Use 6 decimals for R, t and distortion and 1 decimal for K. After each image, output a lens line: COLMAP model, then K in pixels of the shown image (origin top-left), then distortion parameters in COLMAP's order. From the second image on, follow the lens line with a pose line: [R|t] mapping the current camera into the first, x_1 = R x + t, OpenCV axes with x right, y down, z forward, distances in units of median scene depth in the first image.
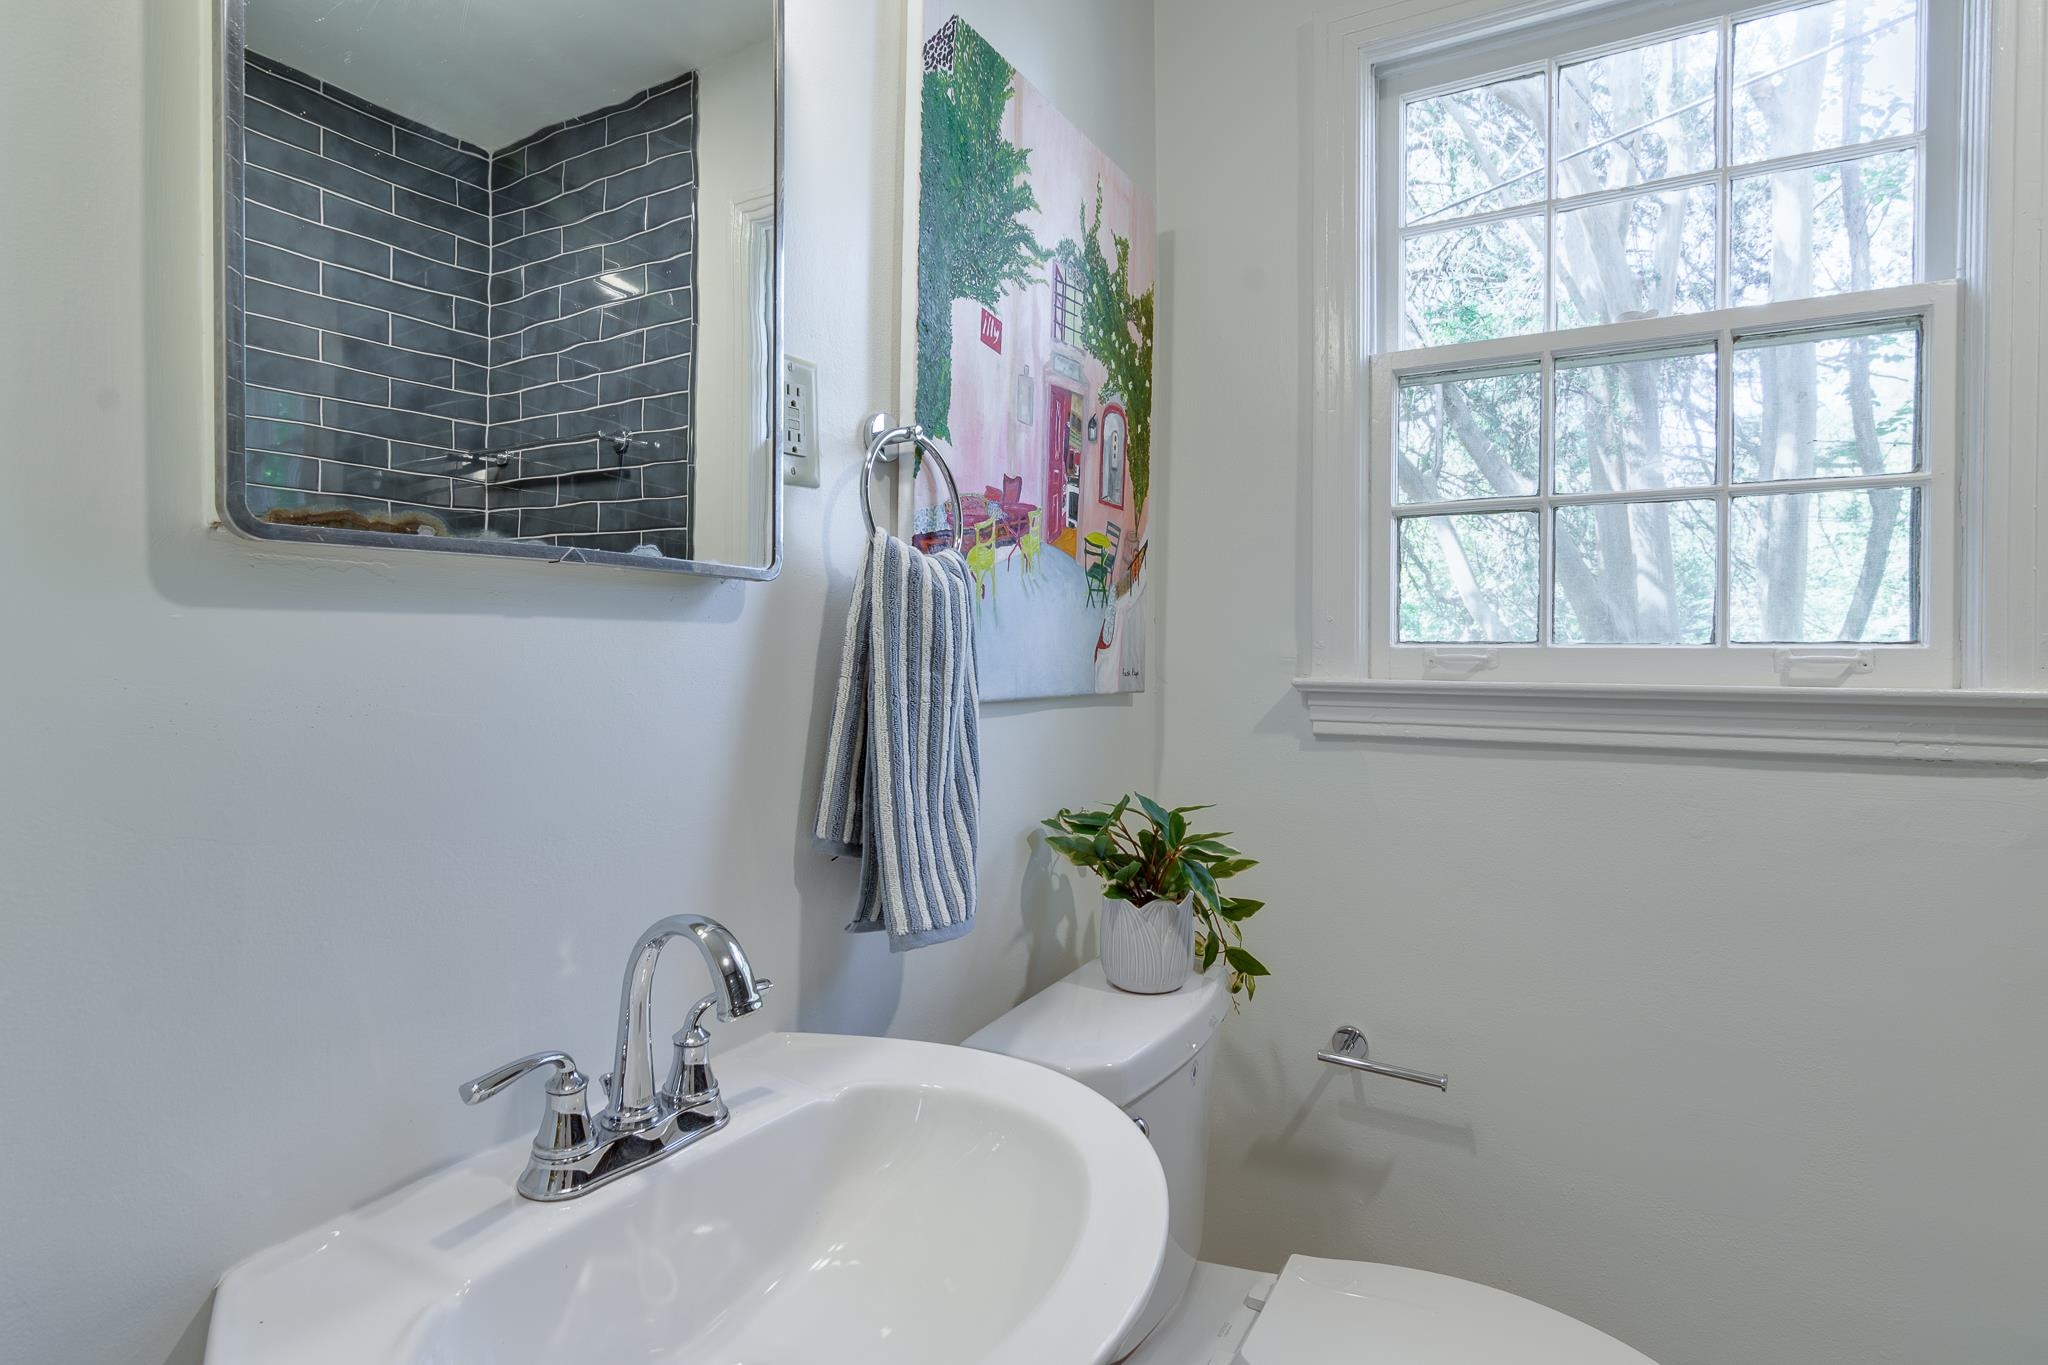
lens RADIAL K [[1029.9, 0, 1029.2], [0, 1029.9, 667.4], [0, 0, 1]] dist [-0.005955, 0.005098]
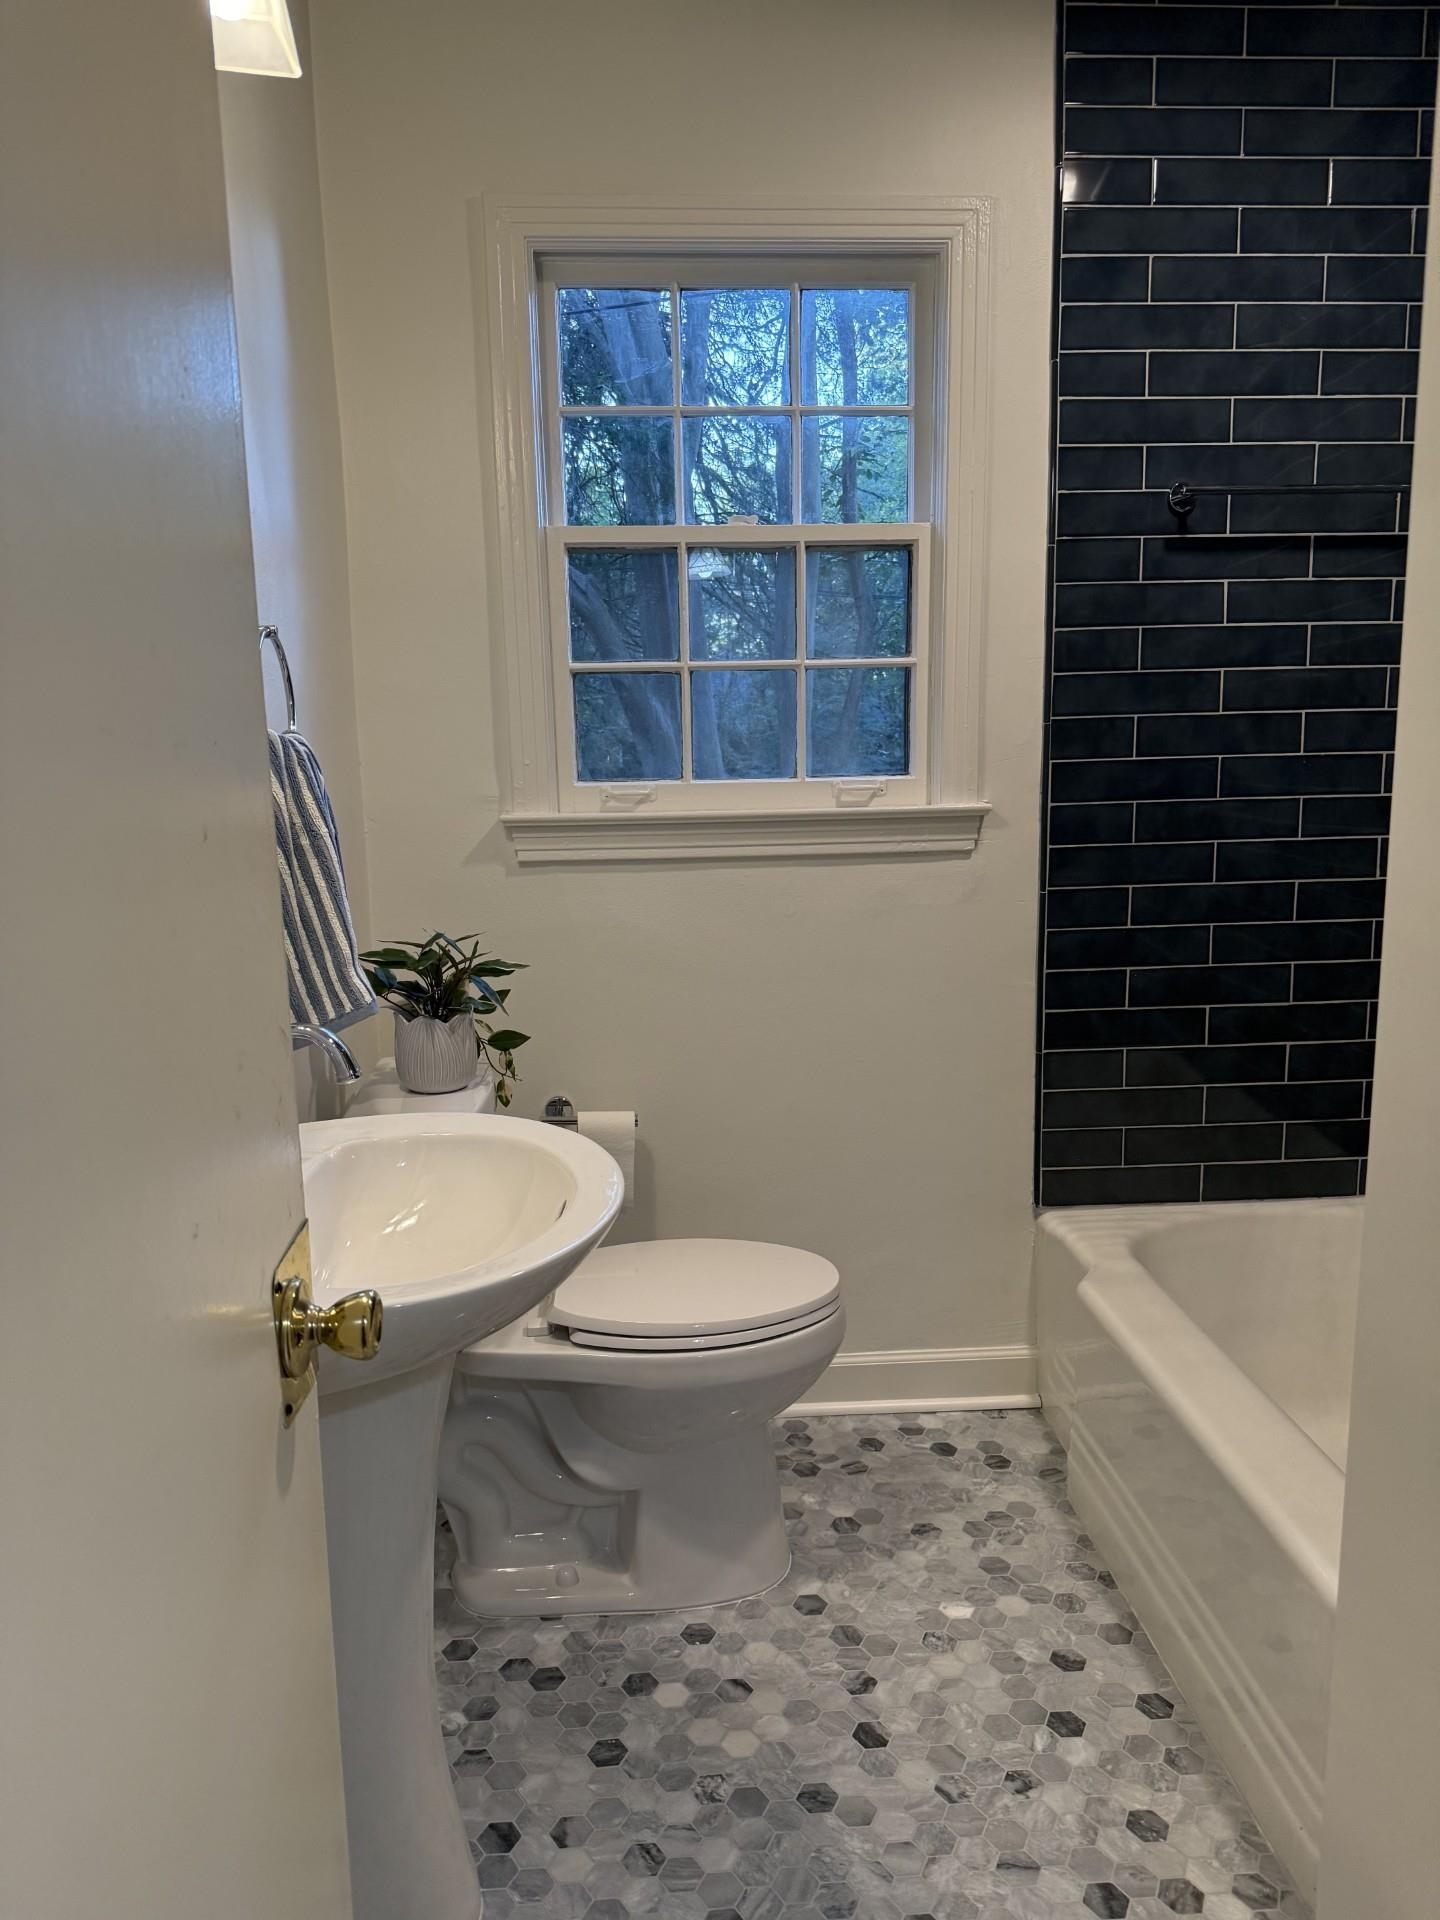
lens RADIAL K [[1353.8, 0, 690.6], [0, 1353.8, 982.3], [0, 0, 1]] dist [0.048033, -0.061610]
pose [[0.836999, -0.117764, 0.534382, -0.478128], [0.030359, 0.985057, 0.169531, -0.067599], [-0.546361, -0.125674, 0.828067, -0.484030]]
